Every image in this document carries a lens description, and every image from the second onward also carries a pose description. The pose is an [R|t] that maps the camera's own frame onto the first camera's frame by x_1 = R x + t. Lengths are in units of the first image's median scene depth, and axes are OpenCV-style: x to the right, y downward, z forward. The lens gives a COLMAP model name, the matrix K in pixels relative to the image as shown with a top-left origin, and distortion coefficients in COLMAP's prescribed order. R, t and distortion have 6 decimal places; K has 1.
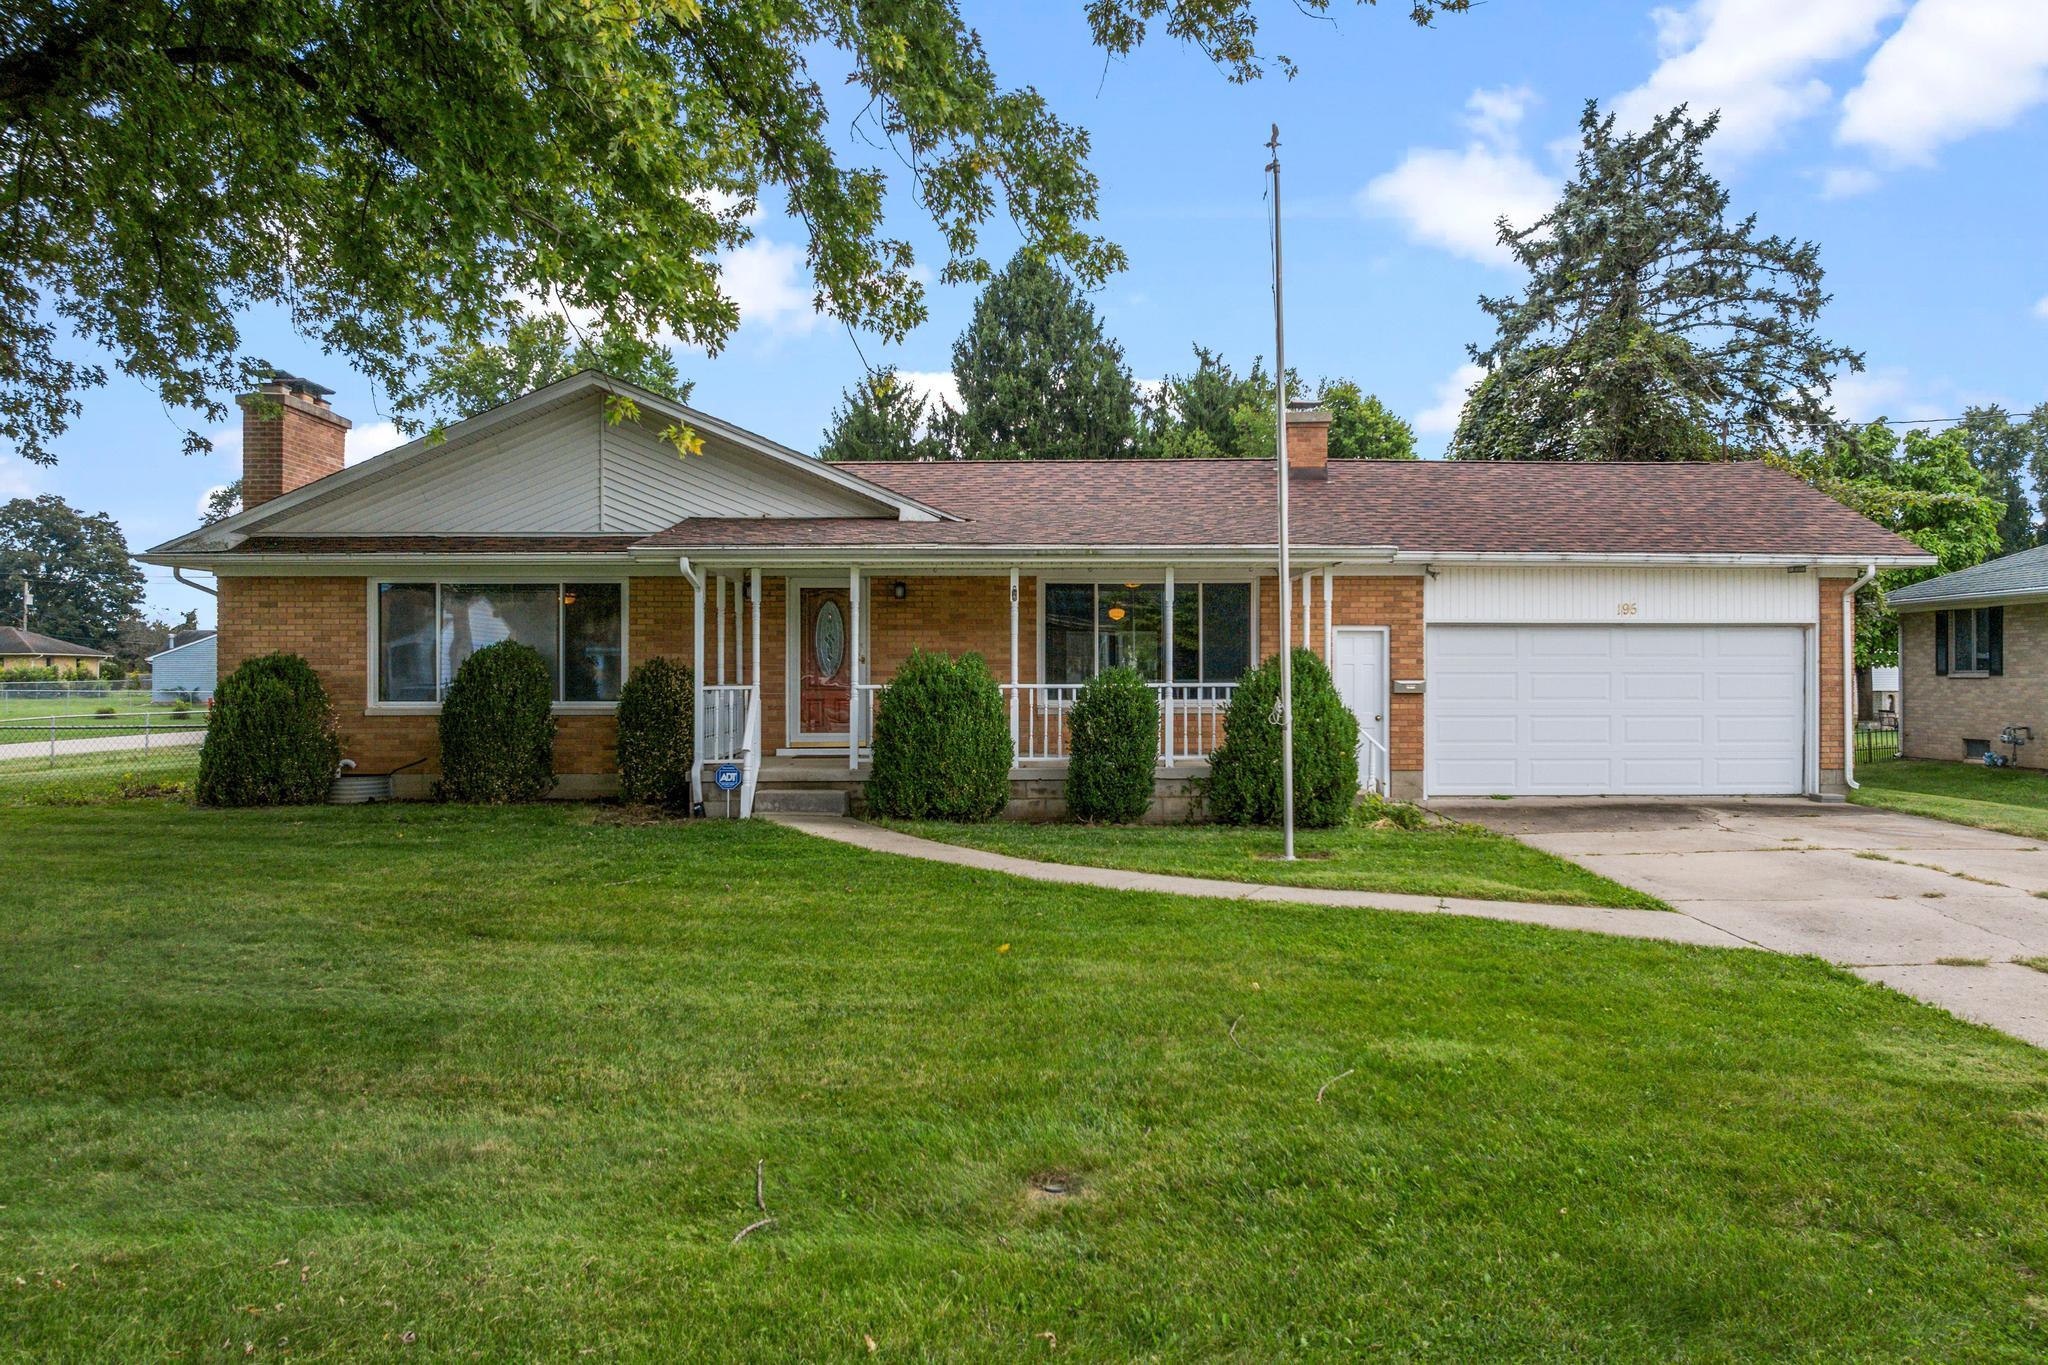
lens RADIAL K [[1385.7, 0, 1024.0], [0, 1385.7, 682.5], [0, 0, 1]] dist [-0.022923, -0.001456]
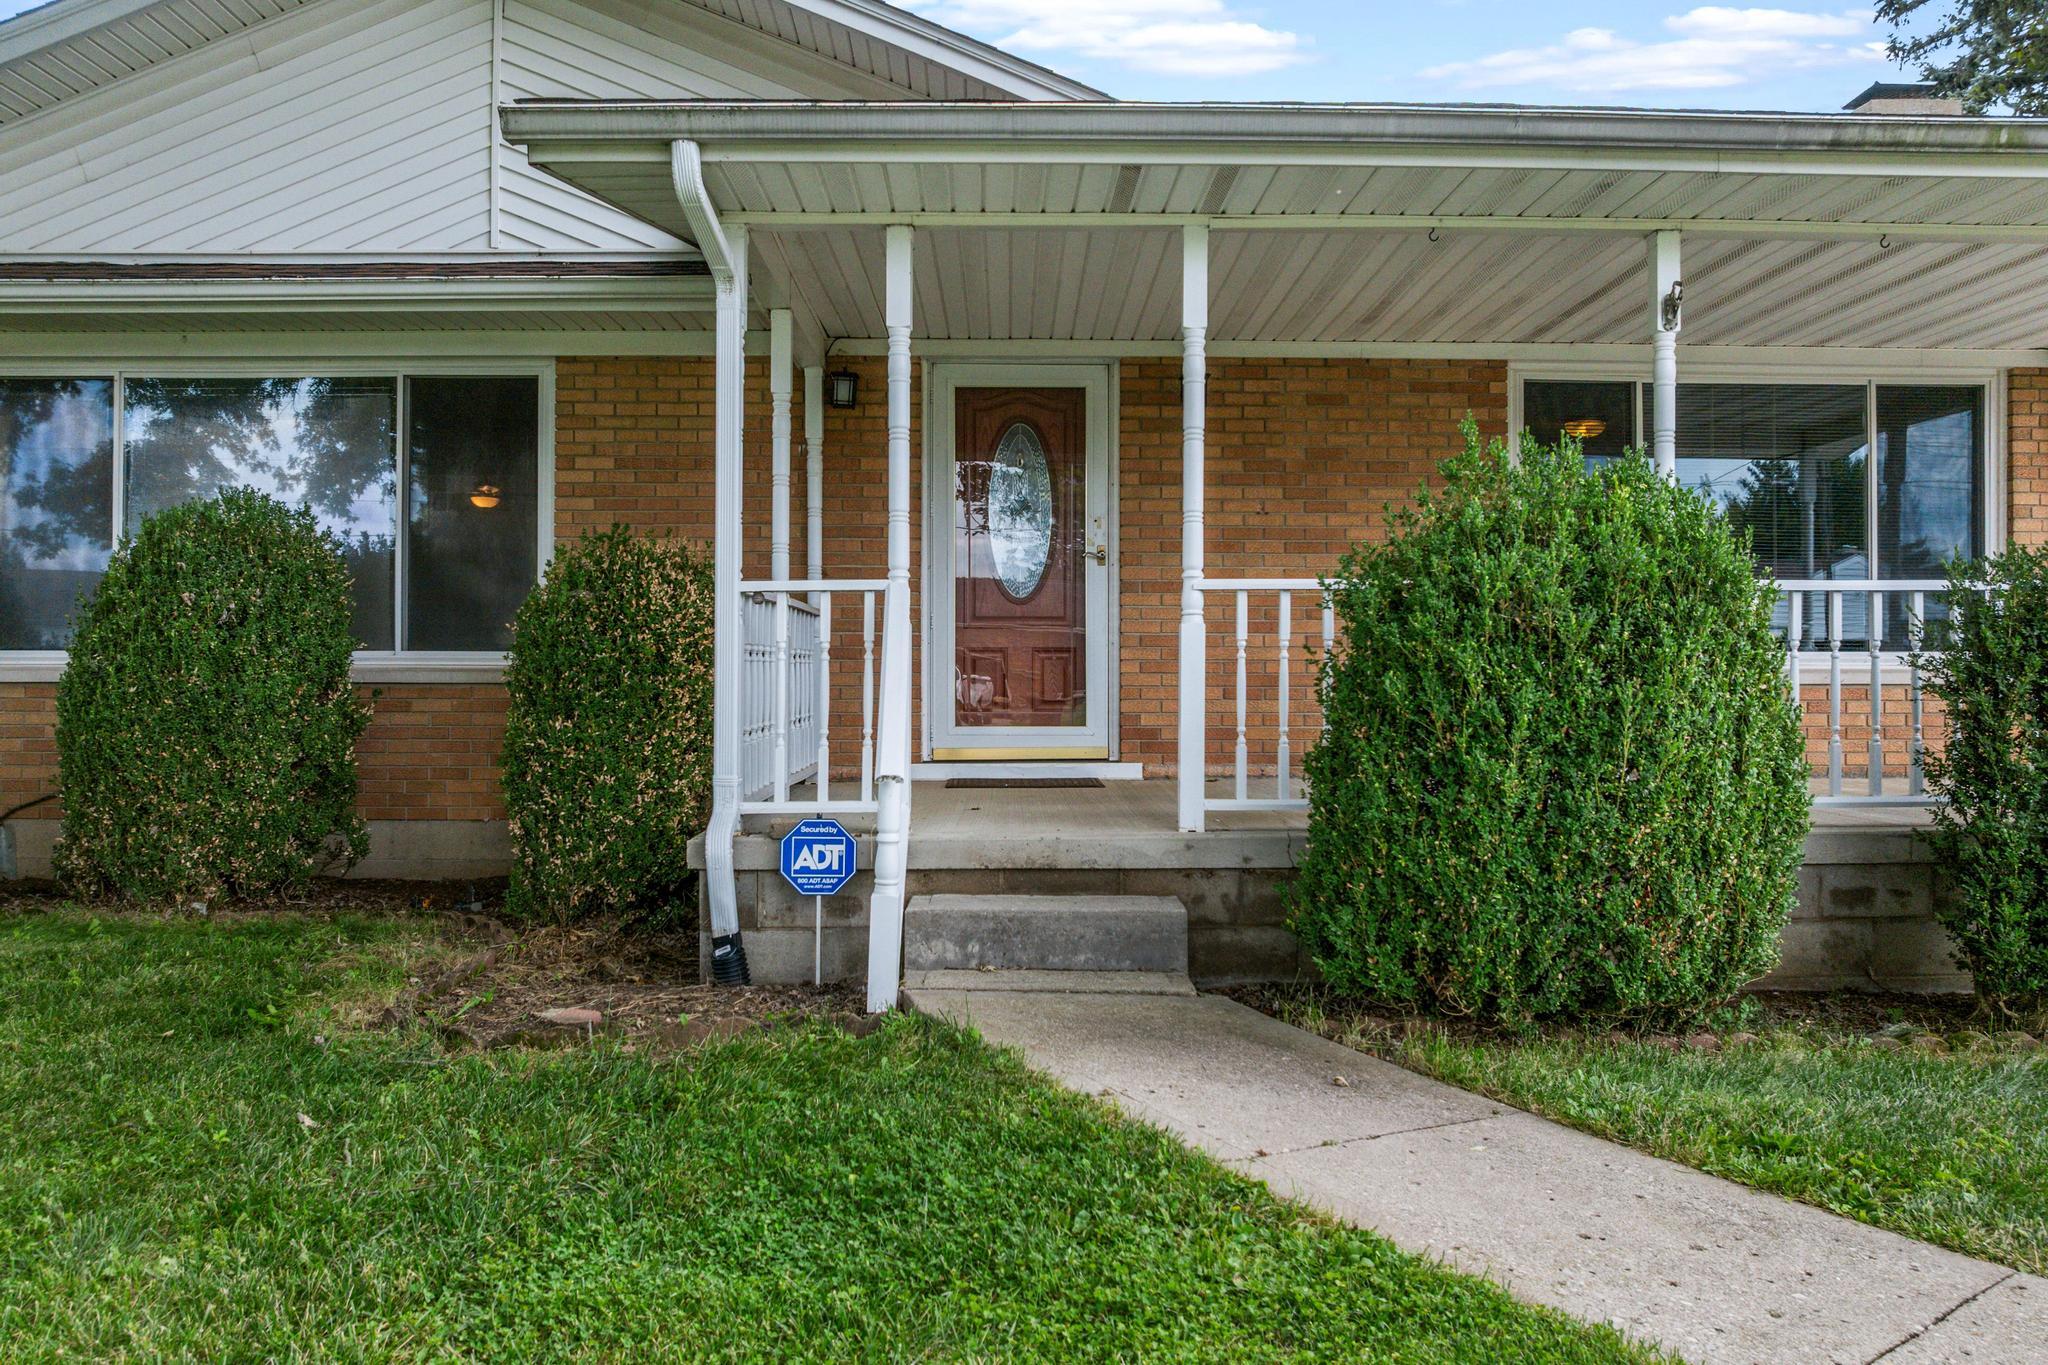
lens RADIAL K [[1449.7, 0, 1030.0], [0, 1449.7, 685.8], [0, 0, 1]] dist [-0.014367, -0.040849]
pose [[0.999966, 0.004141, -0.007110, -0.137037], [-0.004148, 0.999991, -0.000966, 0.023976], [0.007106, 0.000996, 0.999974, 0.559522]]
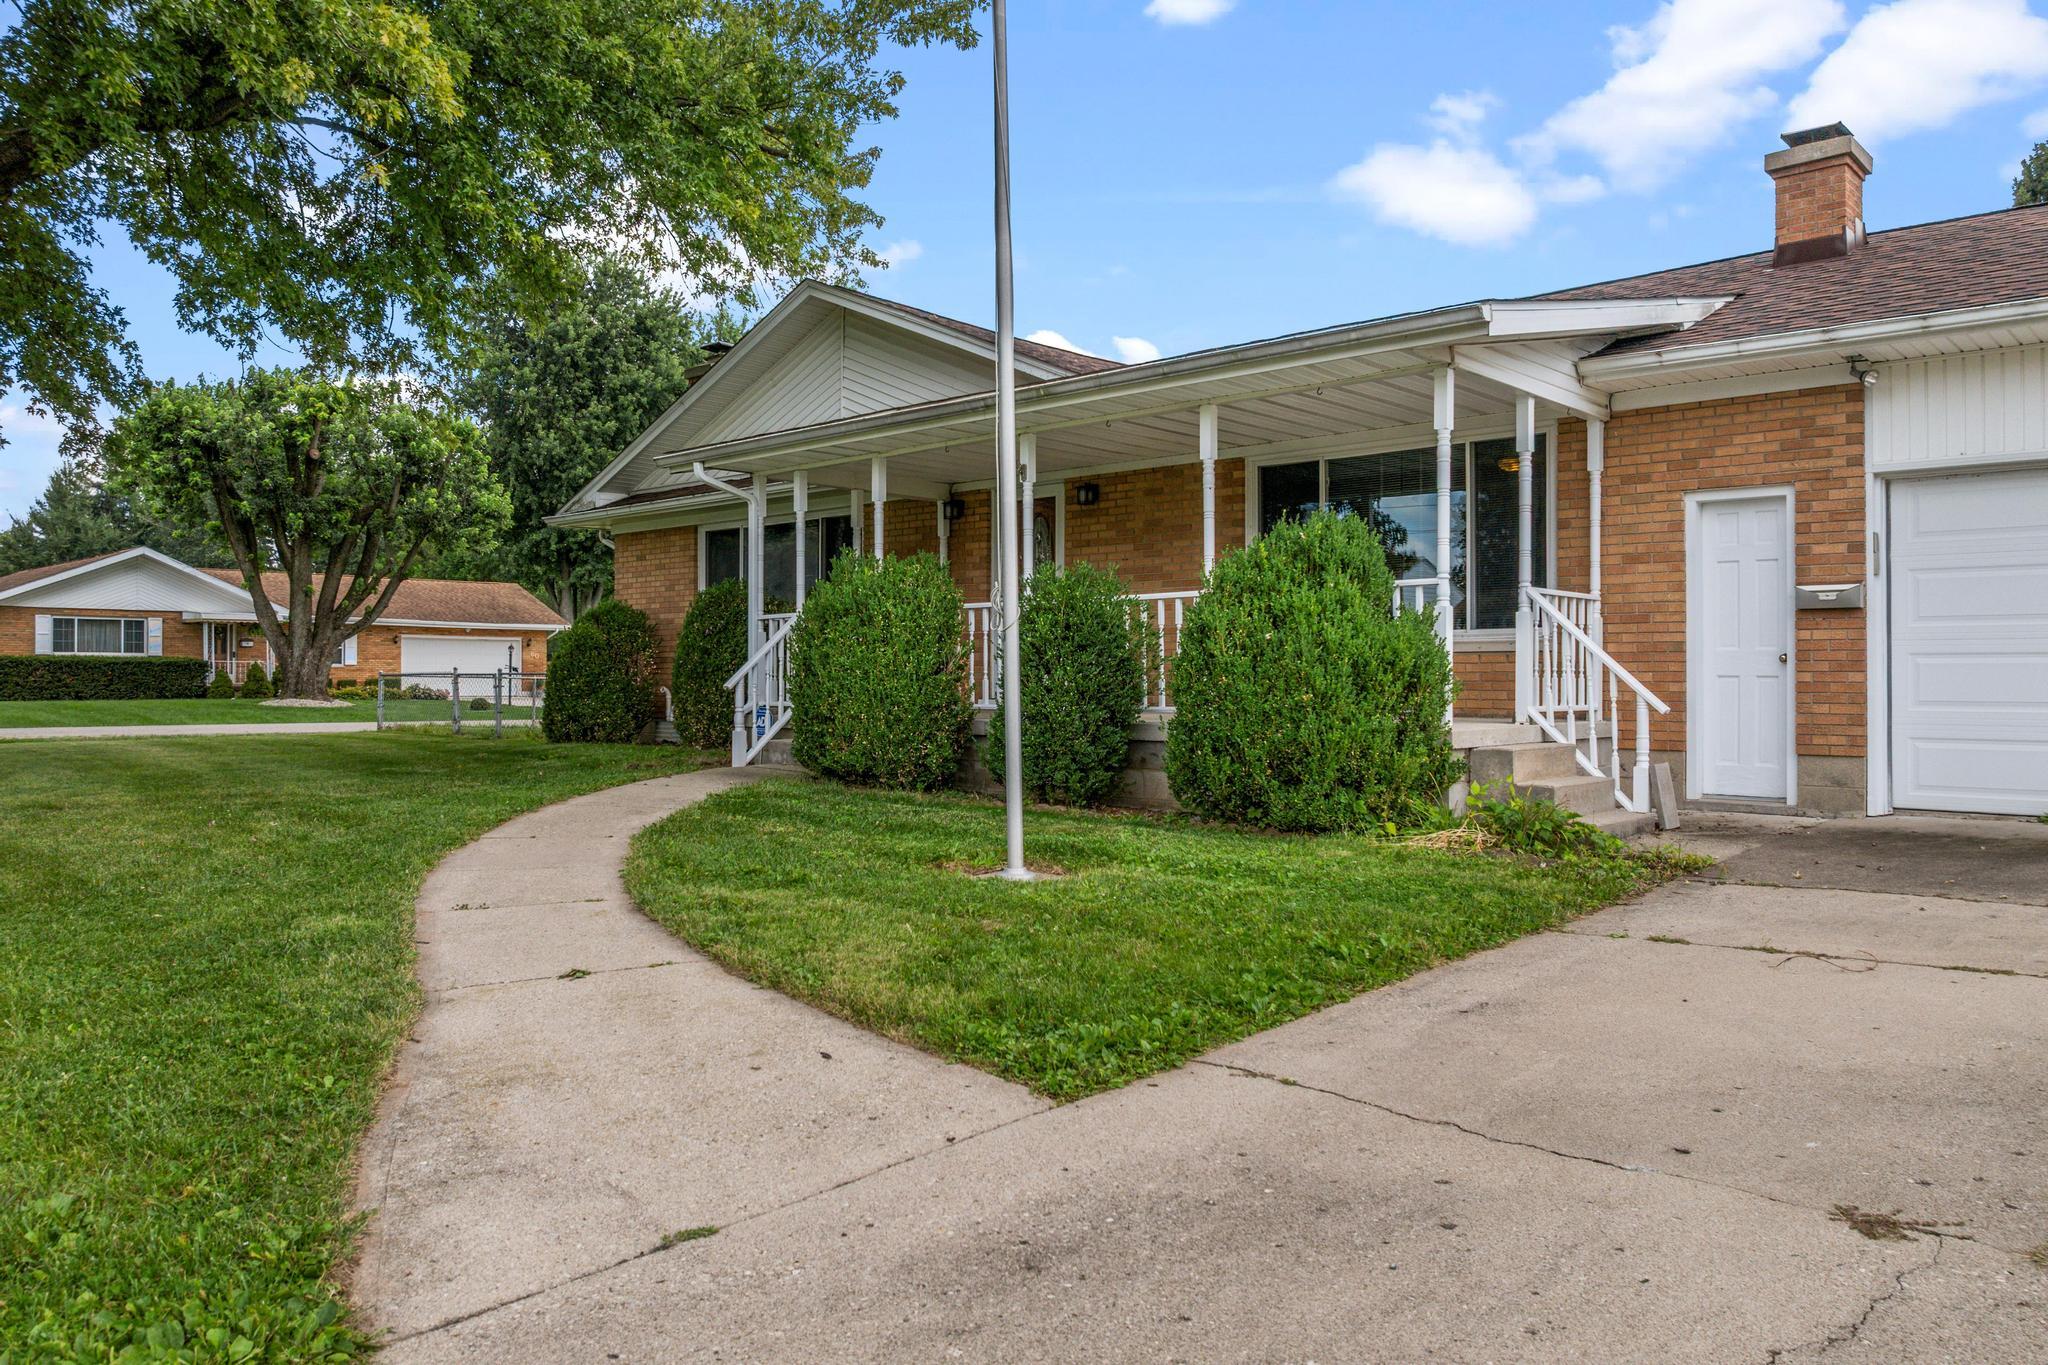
lens RADIAL K [[1339.6, 0, 1091.5], [0, 1339.6, 669.5], [0, 0, 1]] dist [-0.008631, -0.071969]
pose [[0.761003, -0.000638, -0.648748, 0.392805], [-0.004494, 0.999970, -0.006255, 0.035252], [0.648732, 0.007675, 0.760978, 0.437664]]
